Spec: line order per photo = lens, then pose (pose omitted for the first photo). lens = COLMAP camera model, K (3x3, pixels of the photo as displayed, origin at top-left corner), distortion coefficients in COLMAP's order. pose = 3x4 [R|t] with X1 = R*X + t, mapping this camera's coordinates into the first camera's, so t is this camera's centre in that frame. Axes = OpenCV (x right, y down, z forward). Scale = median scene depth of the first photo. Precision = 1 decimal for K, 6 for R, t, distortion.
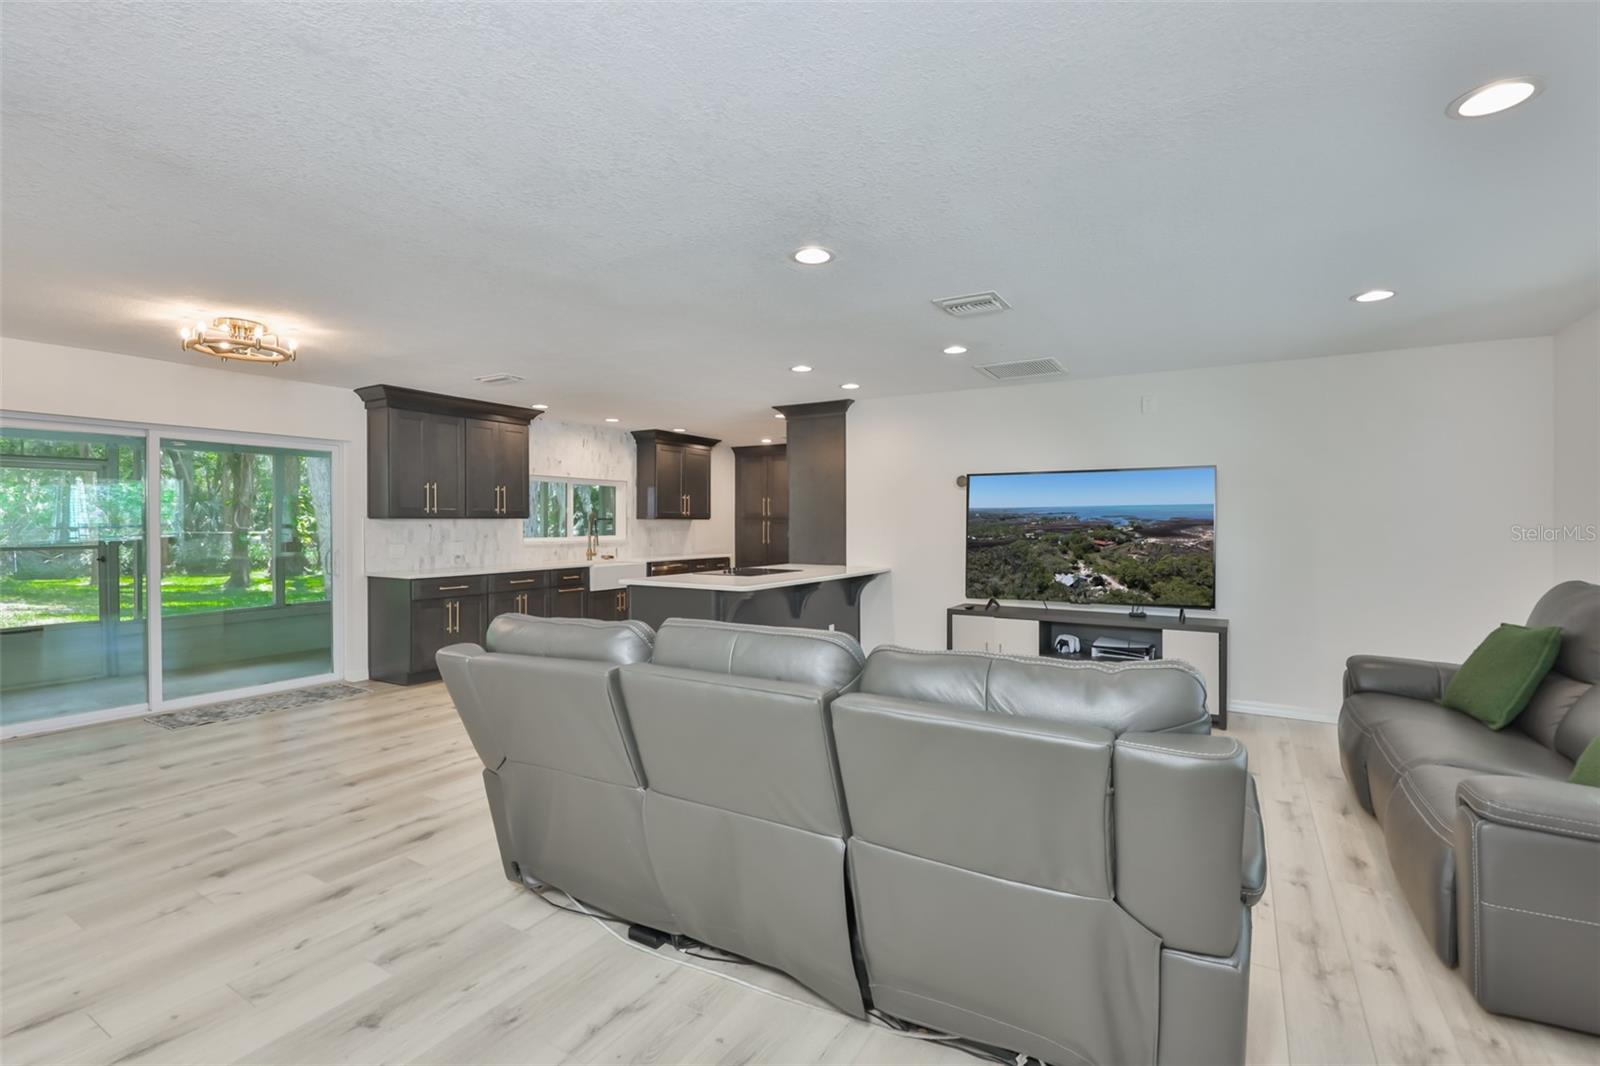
lens RADIAL K [[708.3, 0, 793.9], [0, 708.3, 531.4], [0, 0, 1]] dist [0.000317, 0.000000]
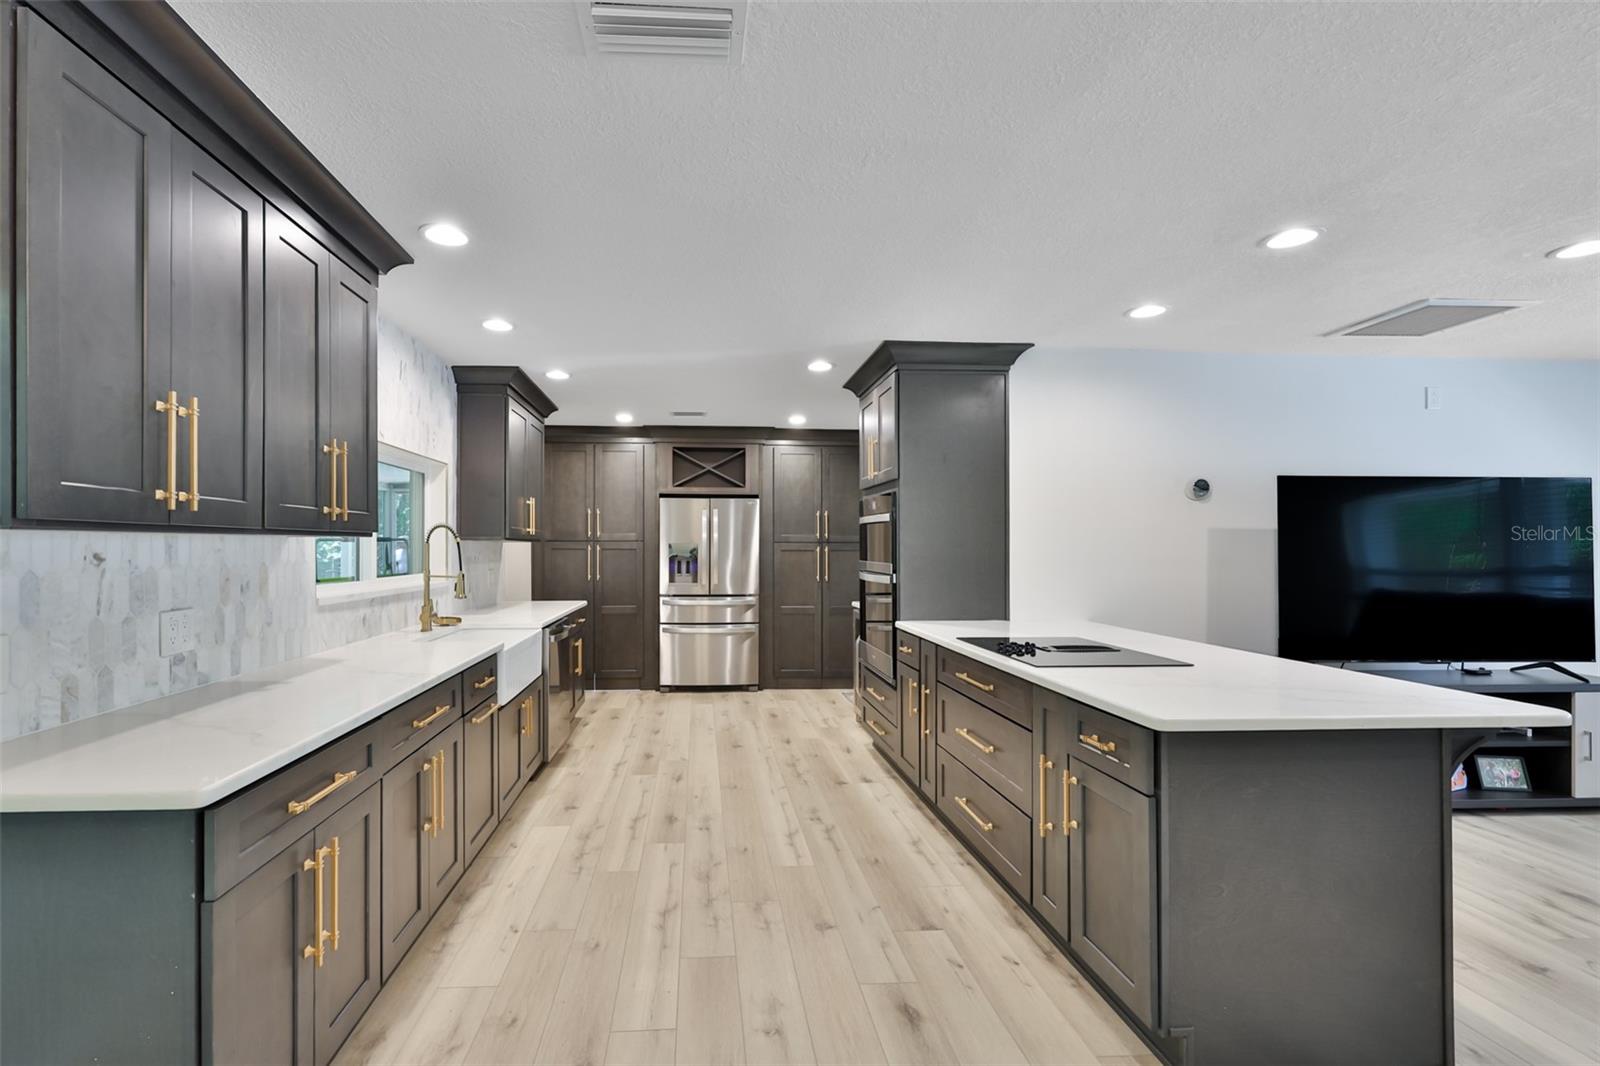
lens RADIAL K [[704.9, 0, 737.0], [0, 704.9, 553.9], [0, 0, 1]] dist [-0.001158, -0.000371]
pose [[0.829832, -0.002386, 0.558008, -0.458745], [0.004078, 0.999990, -0.001789, -0.008017], [-0.557998, 0.003761, 0.829834, 0.635691]]
